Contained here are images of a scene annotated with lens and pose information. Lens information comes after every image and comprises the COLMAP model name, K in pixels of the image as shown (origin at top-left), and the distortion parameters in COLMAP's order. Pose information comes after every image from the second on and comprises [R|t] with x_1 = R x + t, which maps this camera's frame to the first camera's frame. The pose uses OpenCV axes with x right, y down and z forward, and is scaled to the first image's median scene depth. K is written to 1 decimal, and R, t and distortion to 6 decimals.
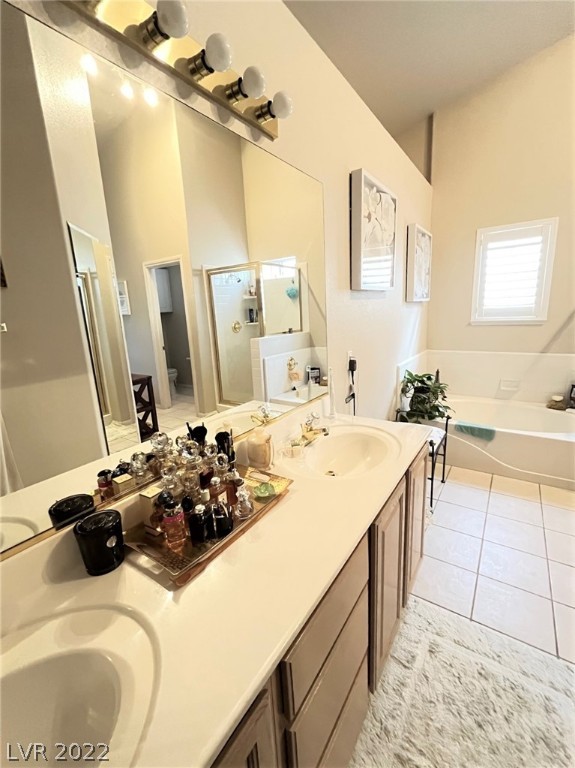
lens RADIAL K [[325.7, 0, 287.5], [0, 325.7, 384.0], [0, 0, 1]] dist [-0.003813, -0.000422]
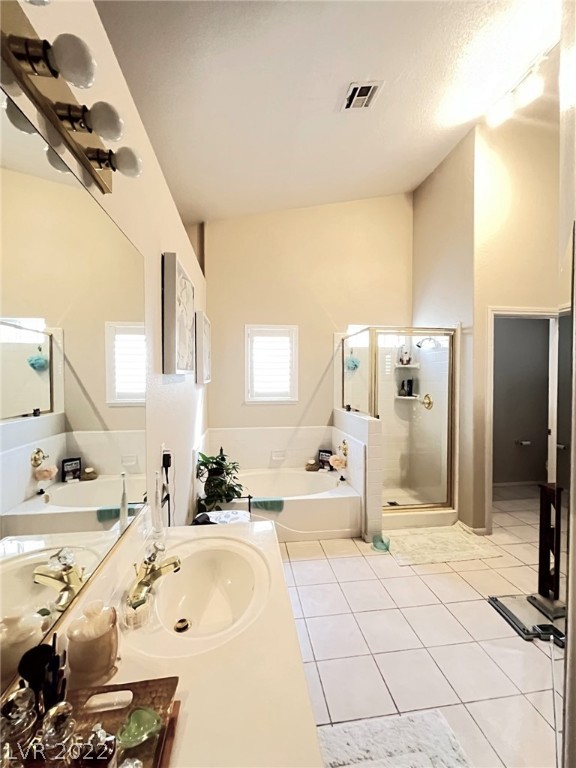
lens RADIAL K [[325.7, 0, 288.0], [0, 325.7, 384.0], [0, 0, 1]] dist [-0.003813, -0.000422]
pose [[0.737701, 0.030774, 0.674426, -0.094395], [0.115009, 0.978631, -0.170454, -0.046999], [-0.665260, 0.203310, 0.718397, 0.095981]]
